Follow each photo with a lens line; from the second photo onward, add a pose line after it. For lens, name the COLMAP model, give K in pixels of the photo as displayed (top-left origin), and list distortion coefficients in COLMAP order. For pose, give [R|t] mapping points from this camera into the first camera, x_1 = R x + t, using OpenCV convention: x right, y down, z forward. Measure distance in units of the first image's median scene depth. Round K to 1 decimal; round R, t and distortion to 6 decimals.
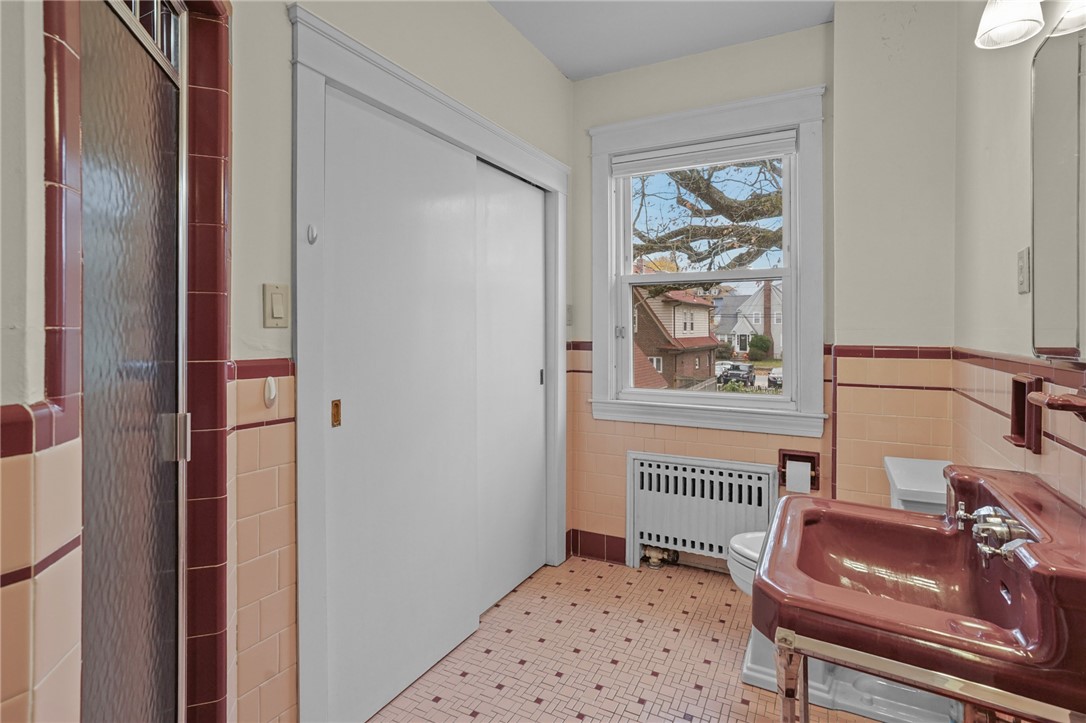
lens RADIAL K [[535.8, 0, 542.0], [0, 535.8, 326.3], [0, 0, 1]] dist [-0.047939, 0.025454]
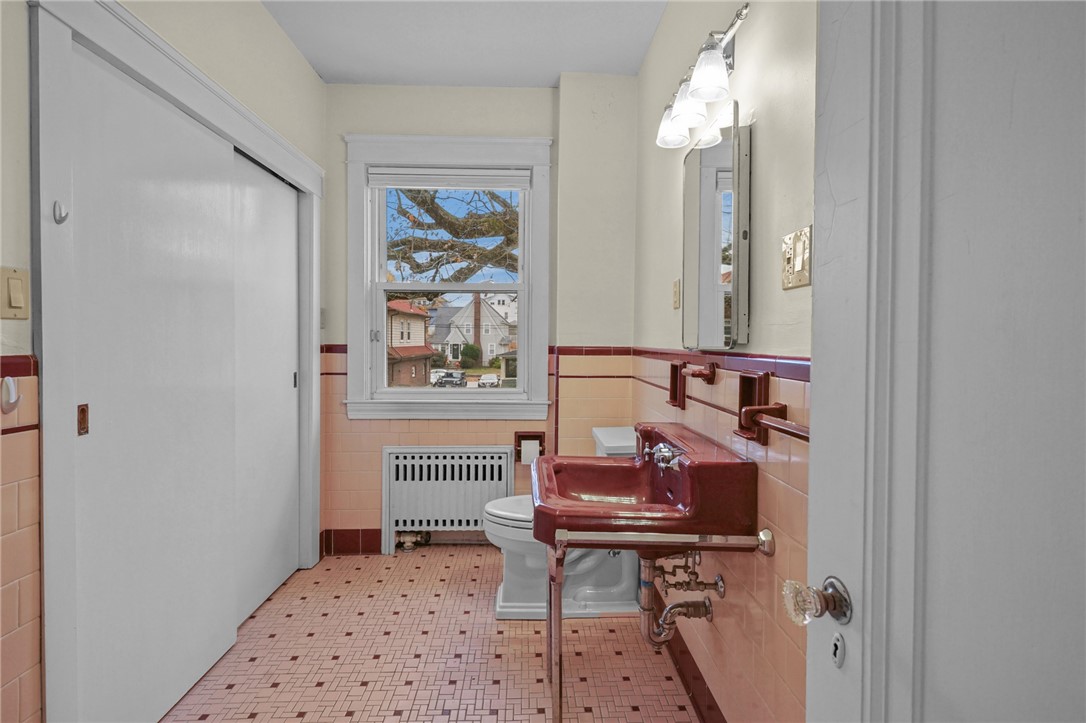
lens RADIAL K [[528.3, 0, 541.8], [0, 528.3, 346.1], [0, 0, 1]] dist [-0.015548, -0.000053]
pose [[0.866479, 0.000448, 0.499213, -0.104030], [-0.010384, 0.999799, 0.017126, 0.012810], [-0.499105, -0.020023, 0.866310, -0.077944]]
